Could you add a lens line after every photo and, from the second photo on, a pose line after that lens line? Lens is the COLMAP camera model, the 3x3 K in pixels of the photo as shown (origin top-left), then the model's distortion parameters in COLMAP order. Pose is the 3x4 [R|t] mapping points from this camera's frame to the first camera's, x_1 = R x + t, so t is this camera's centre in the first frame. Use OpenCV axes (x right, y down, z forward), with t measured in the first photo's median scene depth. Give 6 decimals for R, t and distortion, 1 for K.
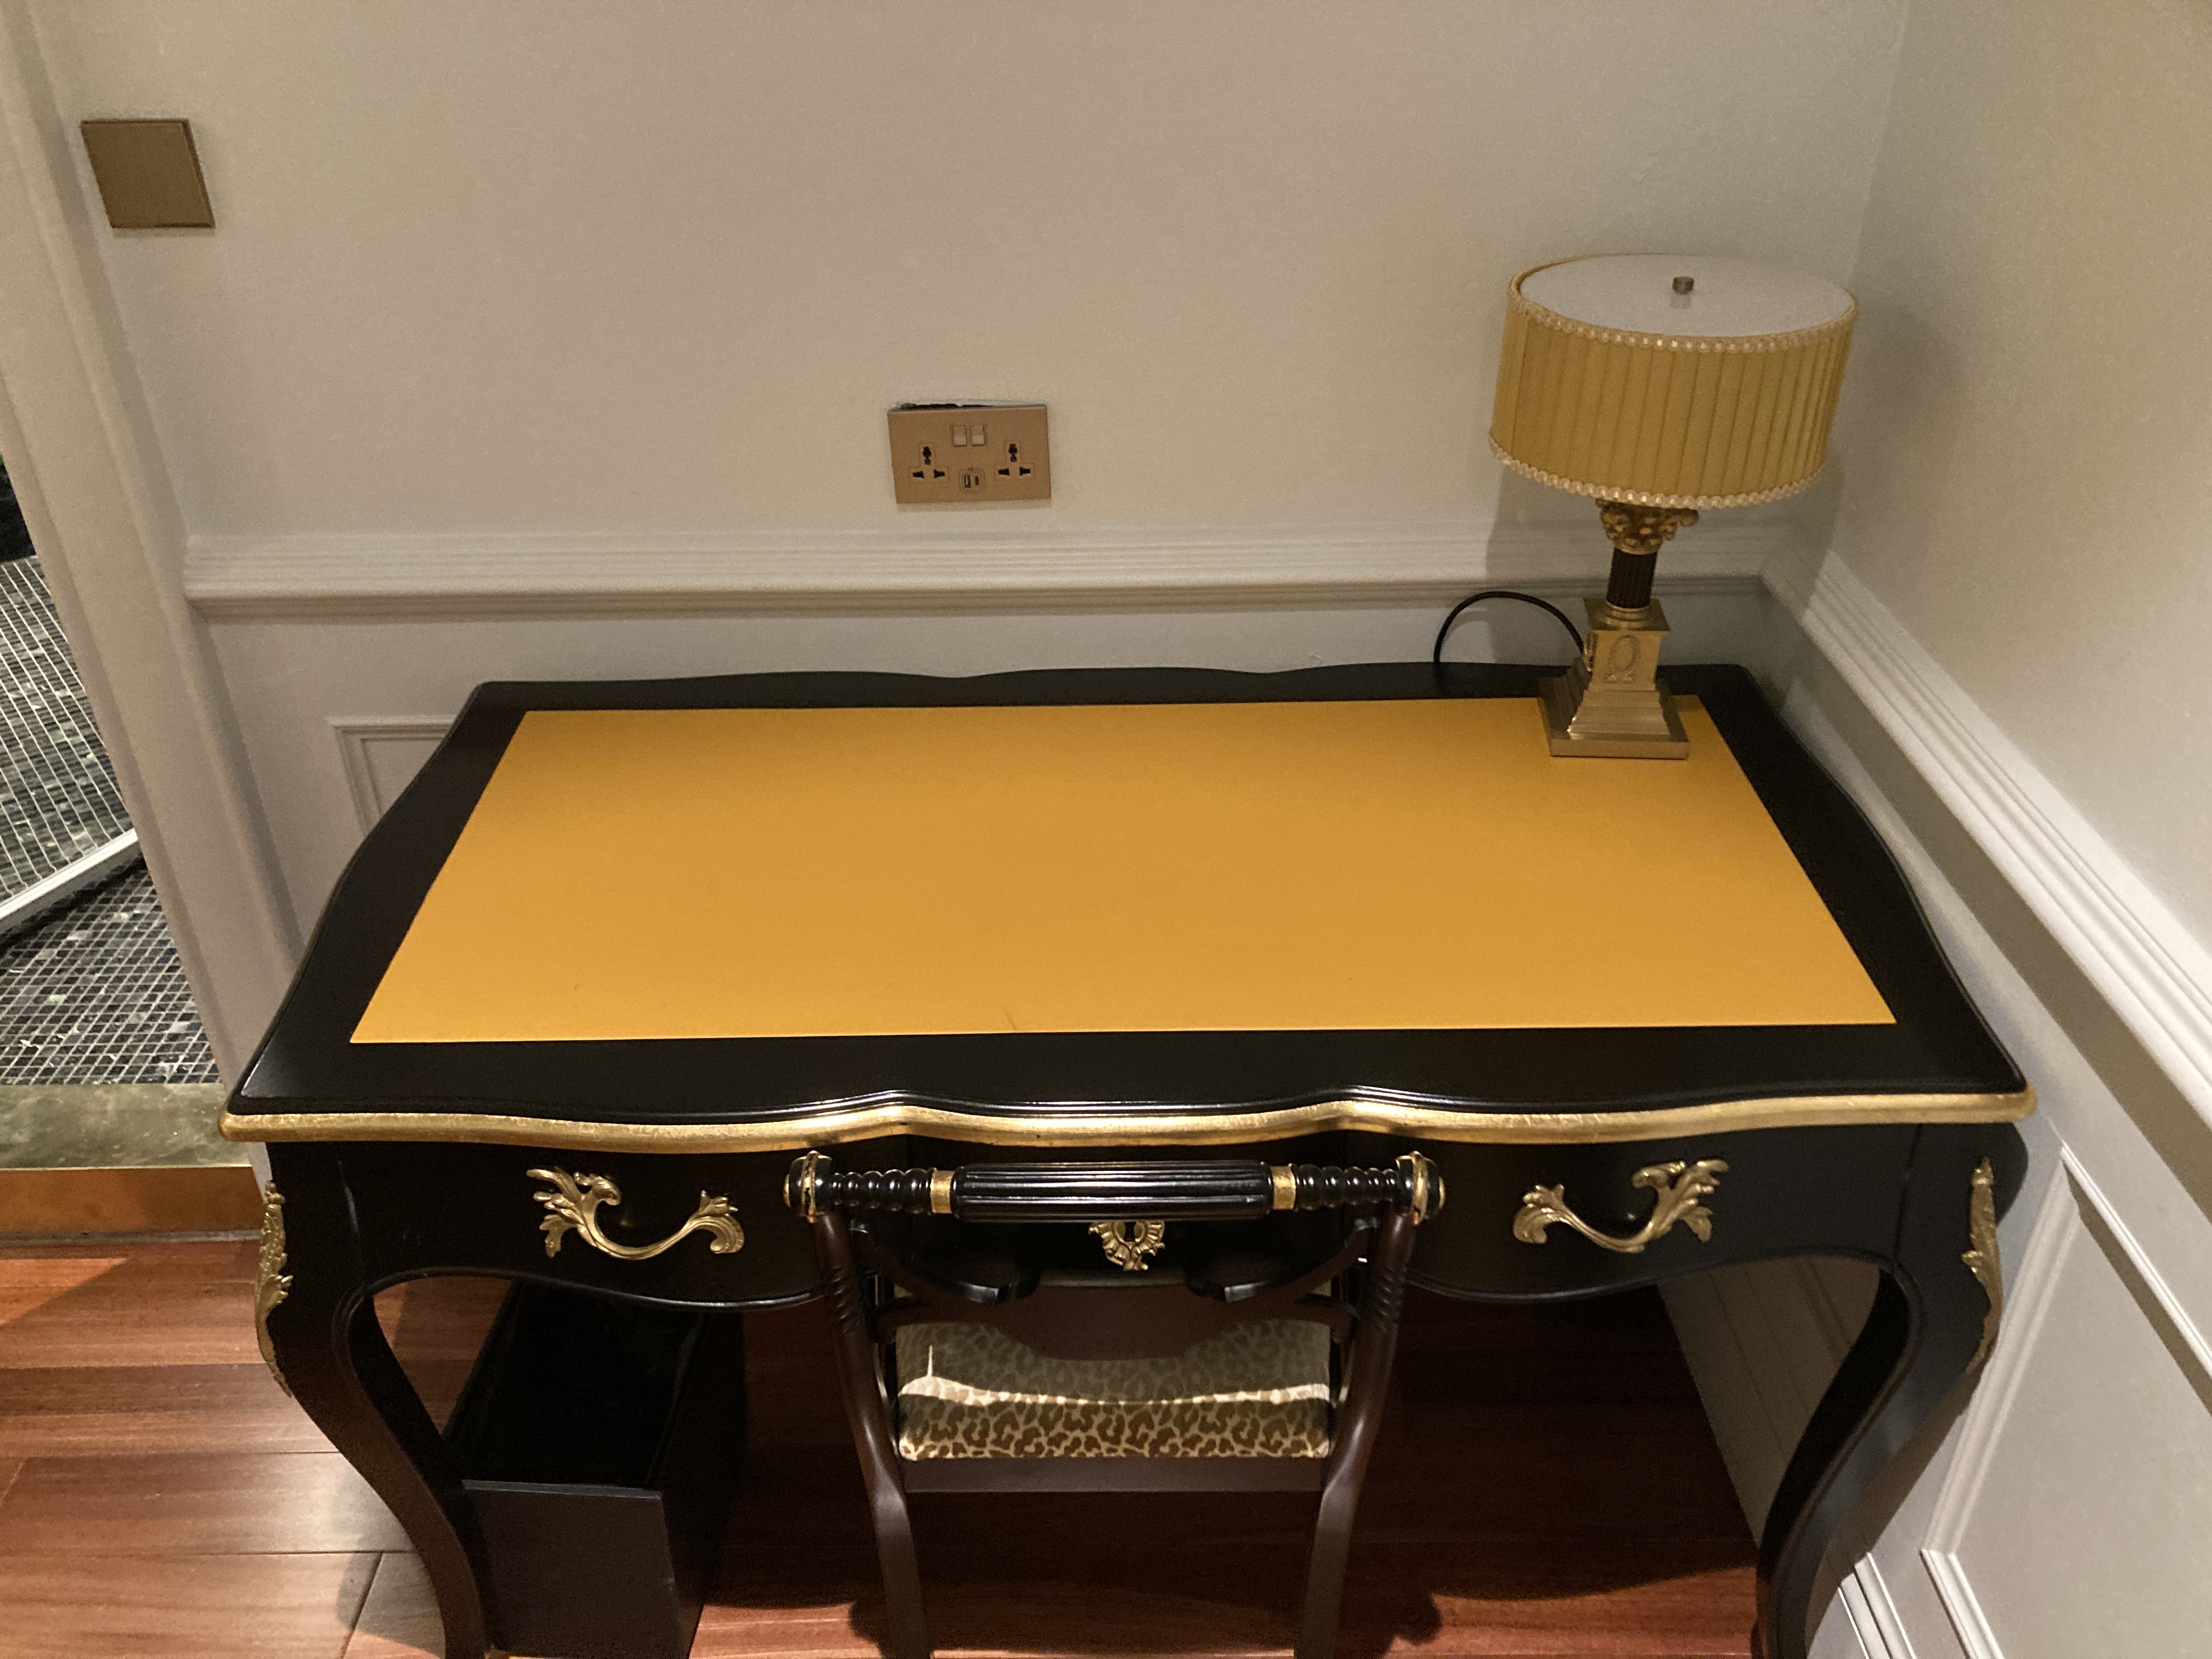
lens RADIAL K [[1831.1, 0, 1116.4], [0, 1831.1, 839.9], [0, 0, 1]] dist [0.003478, 0.003913]
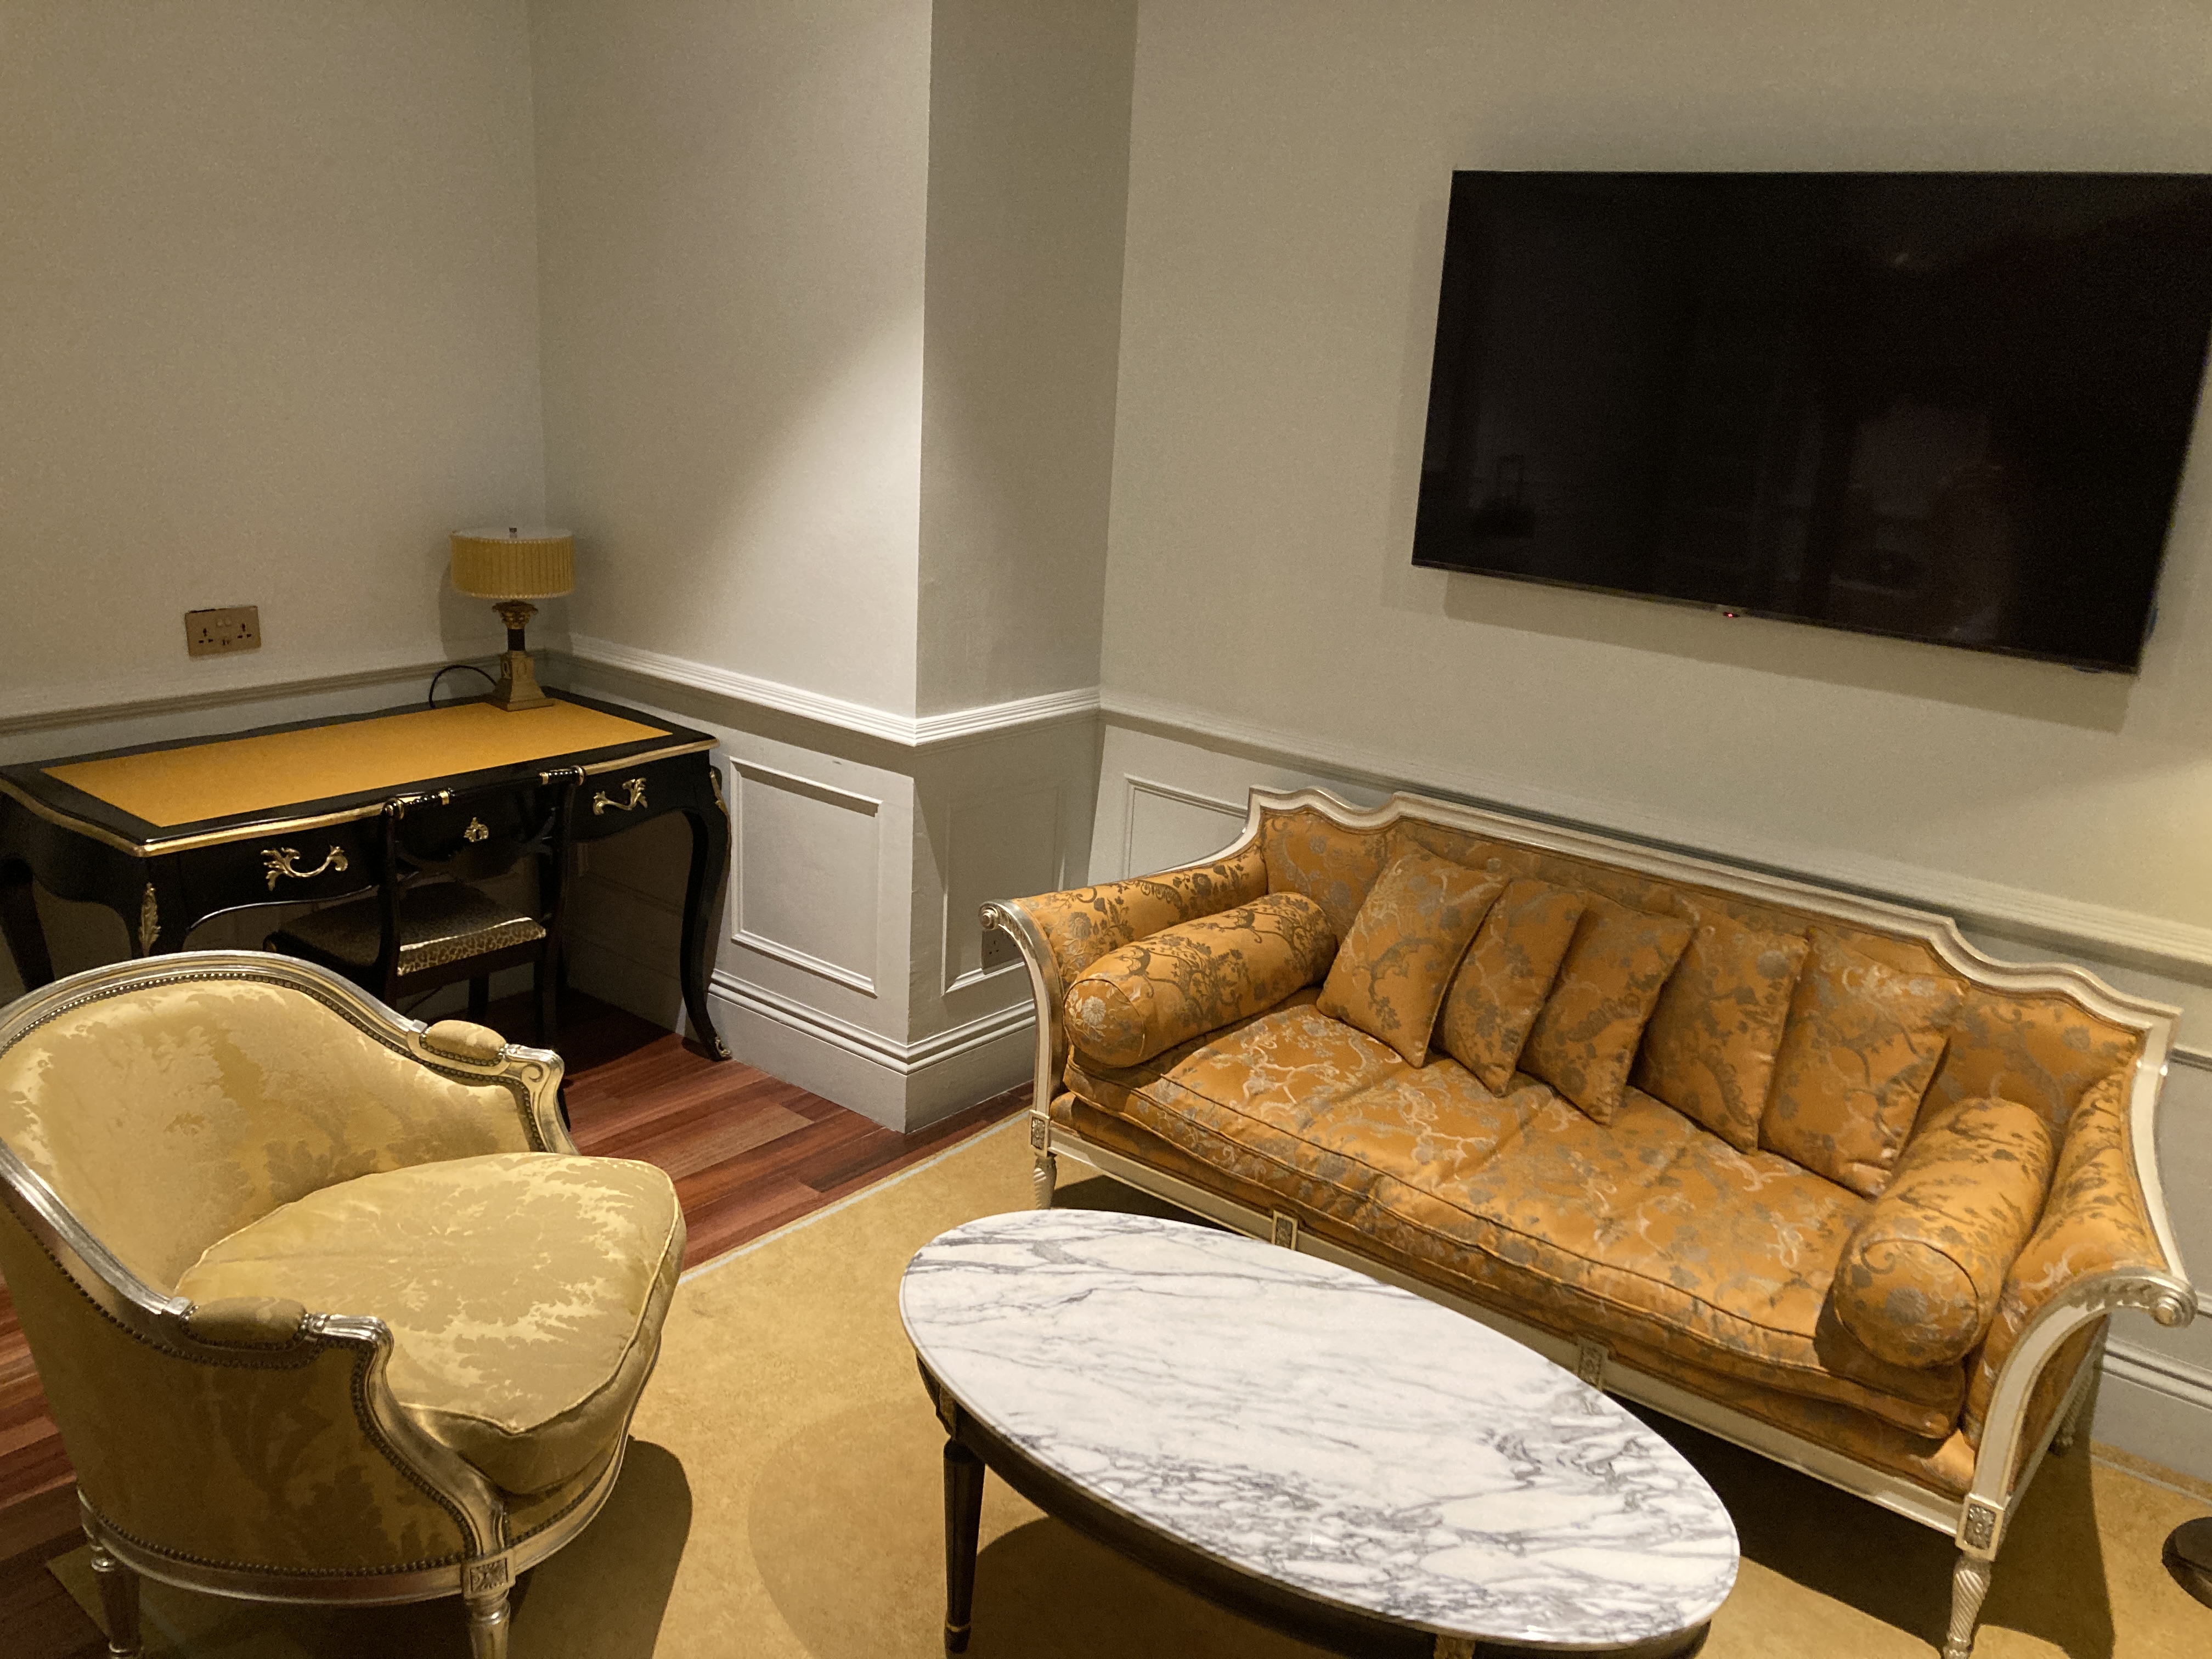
lens RADIAL K [[1831.1, 0, 1106.2], [0, 1831.1, 823.3], [0, 0, 1]] dist [0.003478, 0.003913]
pose [[0.633224, -0.168596, 0.755383, -1.218705], [0.361952, 0.927191, -0.096475, 0.664033], [-0.684119, 0.334503, 0.648143, -1.205277]]
